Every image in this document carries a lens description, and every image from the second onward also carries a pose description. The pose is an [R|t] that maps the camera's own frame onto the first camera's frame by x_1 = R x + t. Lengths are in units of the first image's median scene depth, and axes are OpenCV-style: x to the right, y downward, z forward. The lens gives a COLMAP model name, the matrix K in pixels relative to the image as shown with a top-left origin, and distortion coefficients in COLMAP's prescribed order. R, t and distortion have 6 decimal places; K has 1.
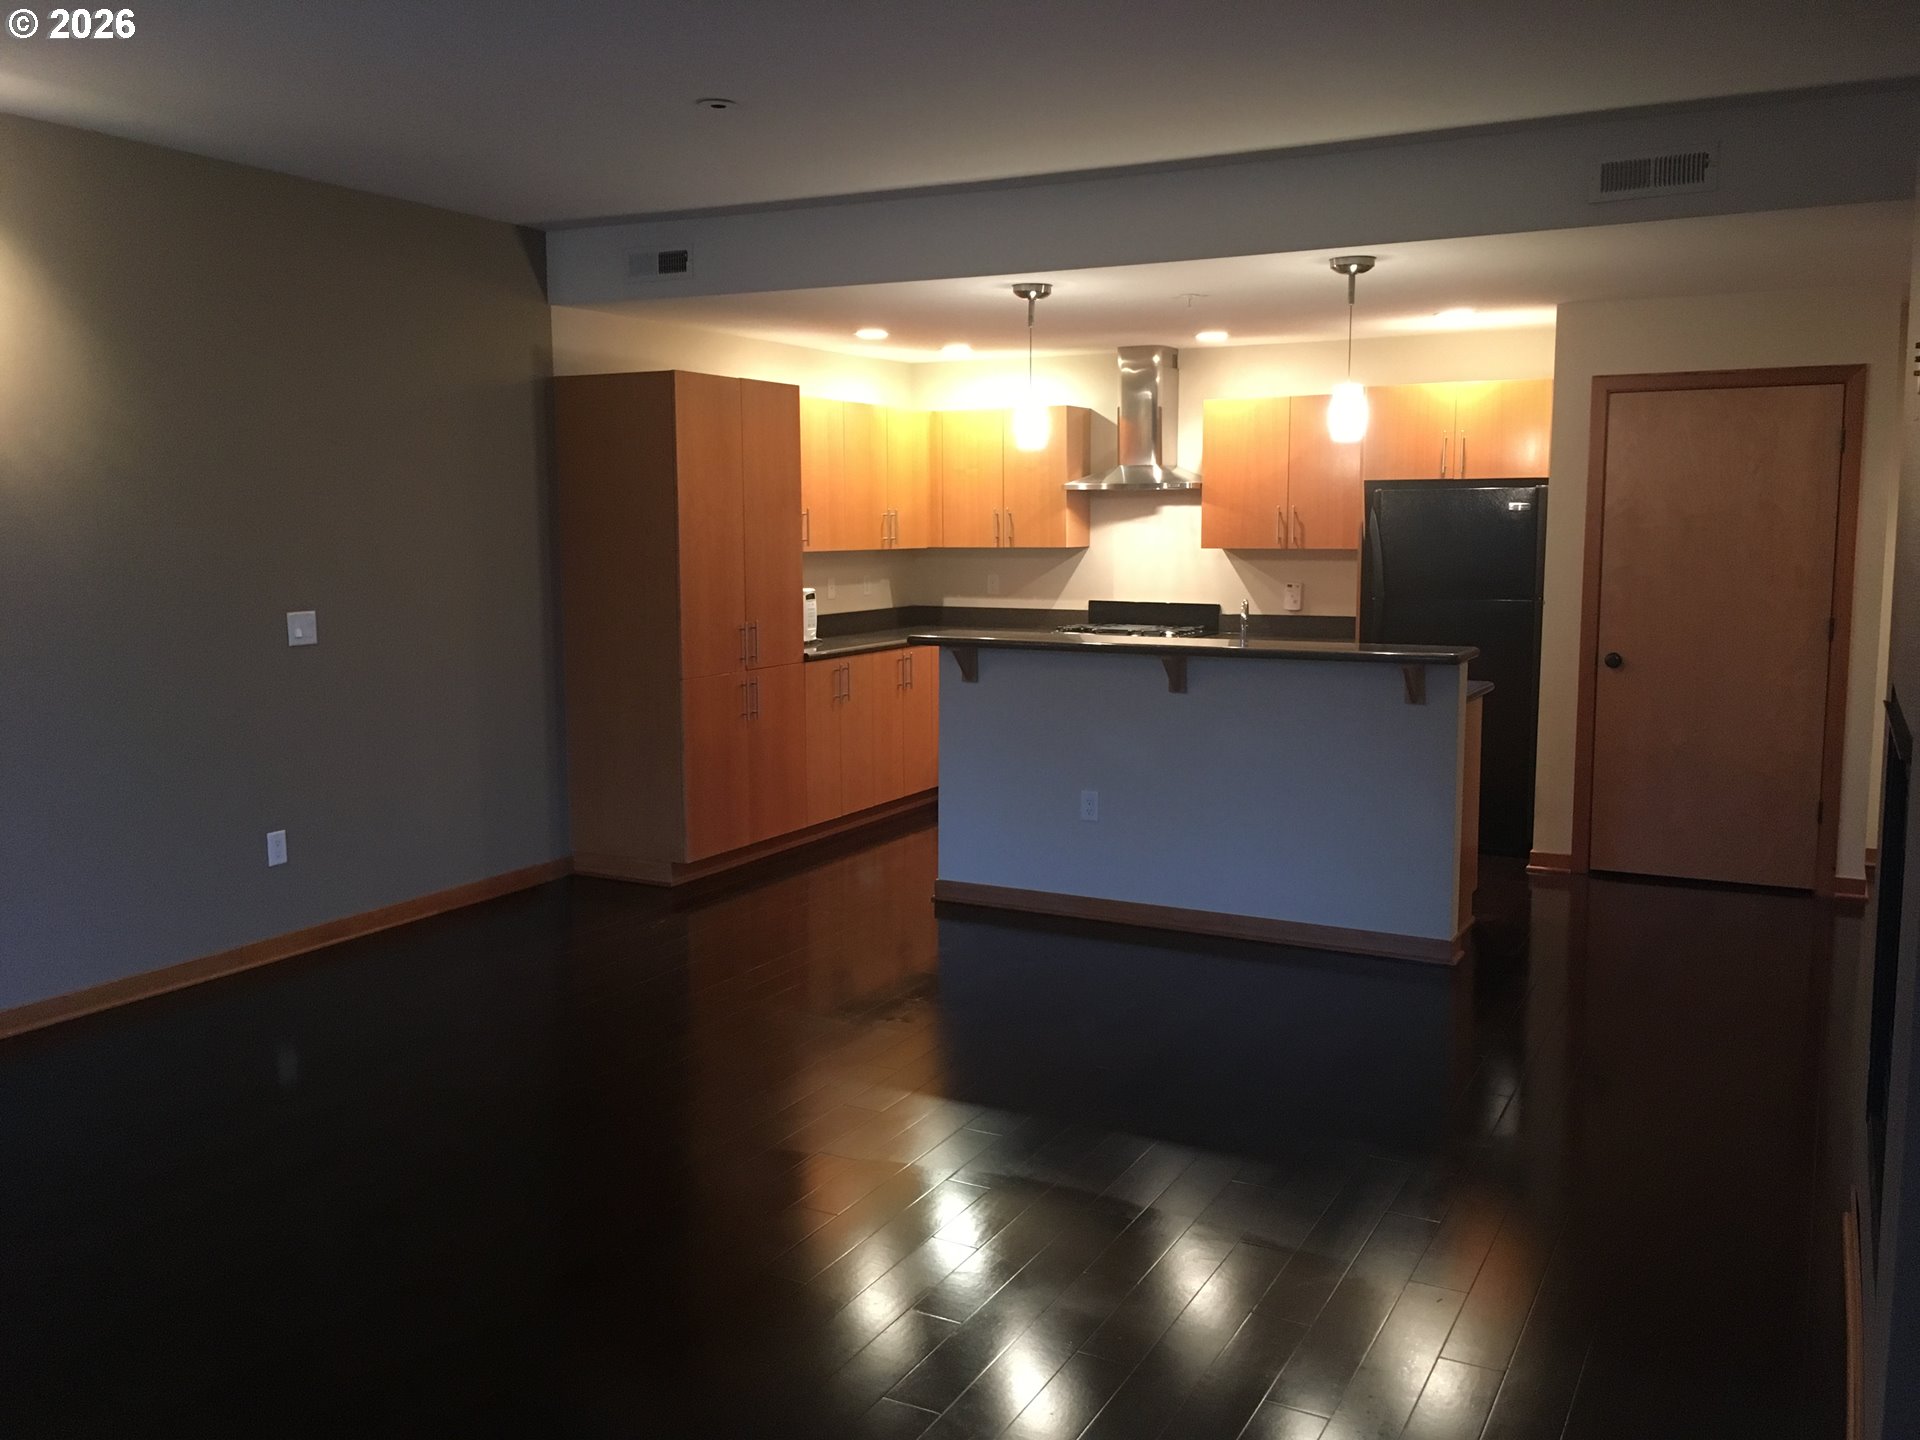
lens RADIAL K [[1628.0, 0, 960.0], [0, 1628.0, 720.0], [0, 0, 1]] dist [0.057640, -0.064634]
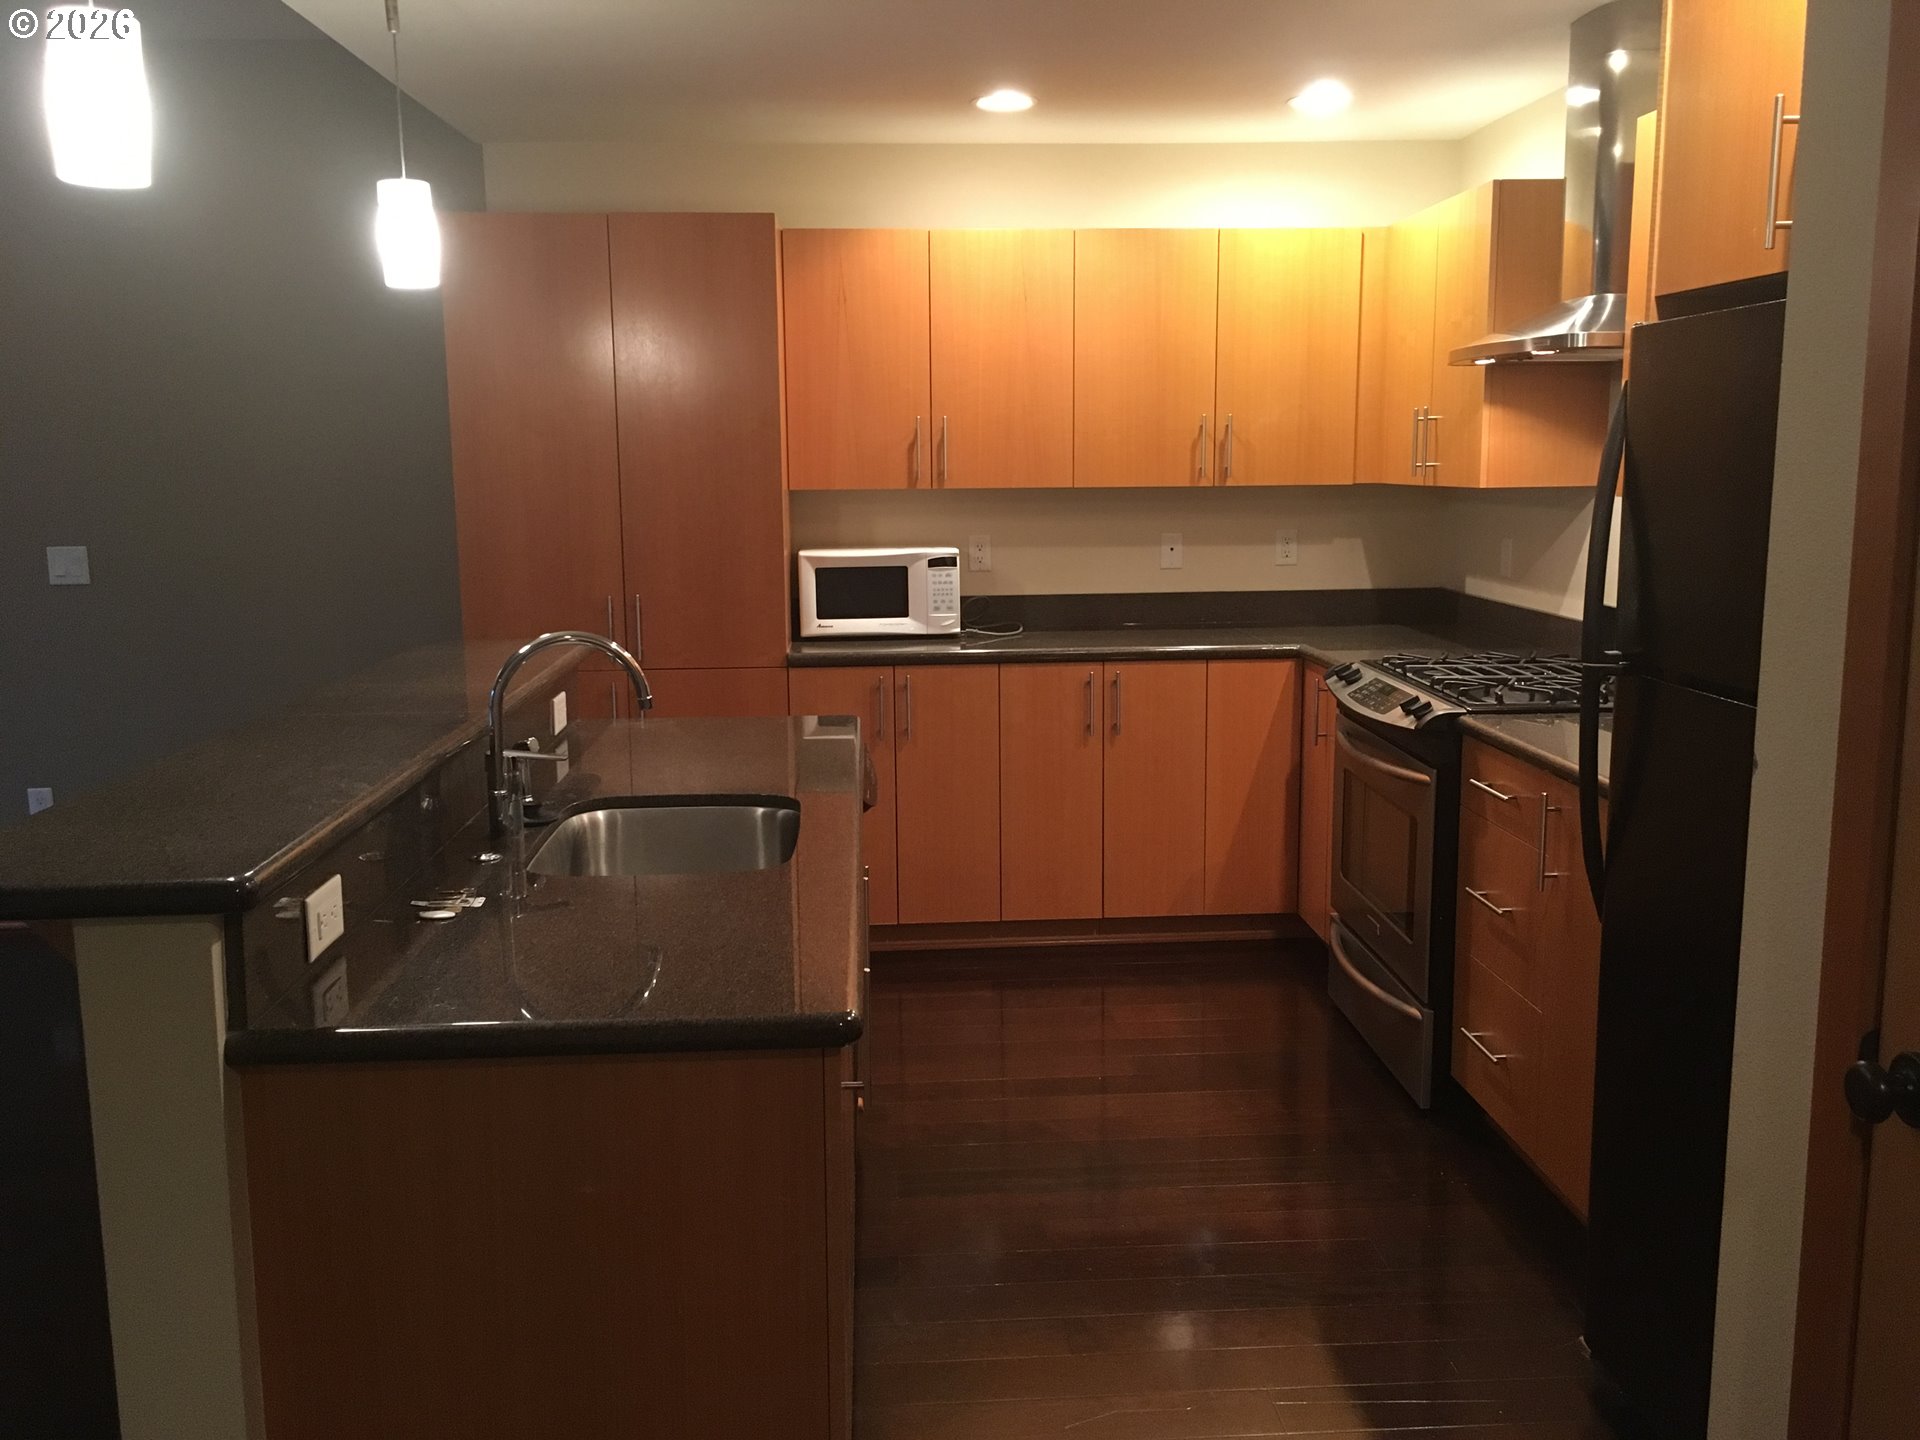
lens RADIAL K [[1628.0, 0, 960.0], [0, 1628.0, 720.0], [0, 0, 1]] dist [0.057640, -0.064634]
pose [[0.521460, 0.137764, -0.842081, 0.398985], [-0.097319, 0.990043, 0.101706, -0.073166], [0.847708, 0.028915, 0.529674, 0.624464]]
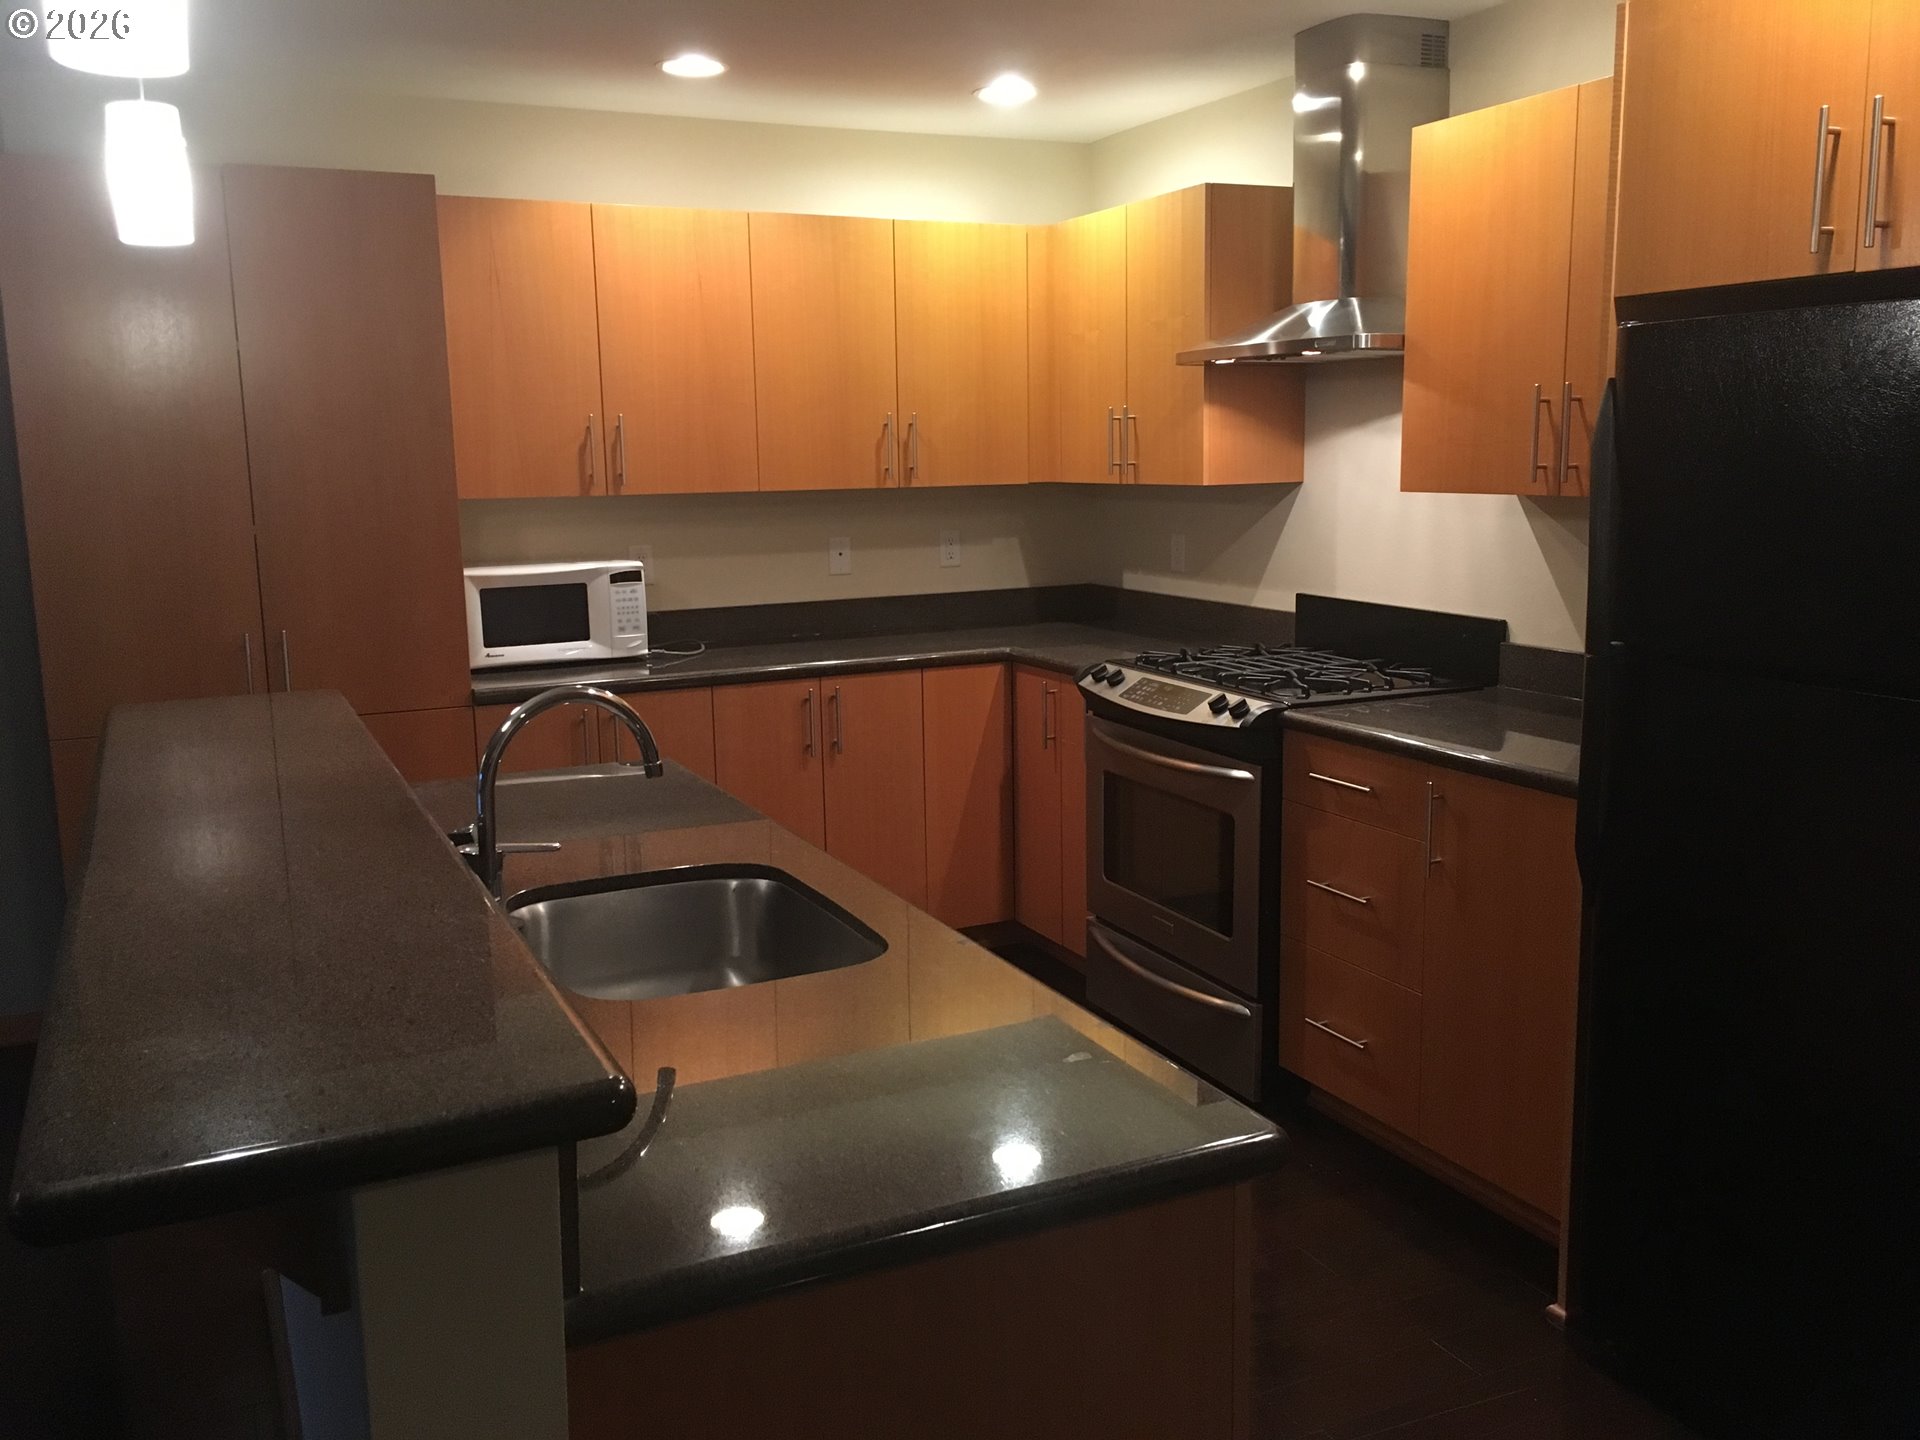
lens RADIAL K [[1628.0, 0, 960.0], [0, 1628.0, 720.0], [0, 0, 1]] dist [0.057640, -0.064634]
pose [[0.805895, 0.089152, -0.585308, 0.298170], [-0.057772, 0.995721, 0.072121, -0.067663], [0.589233, -0.024307, 0.807597, 0.567526]]
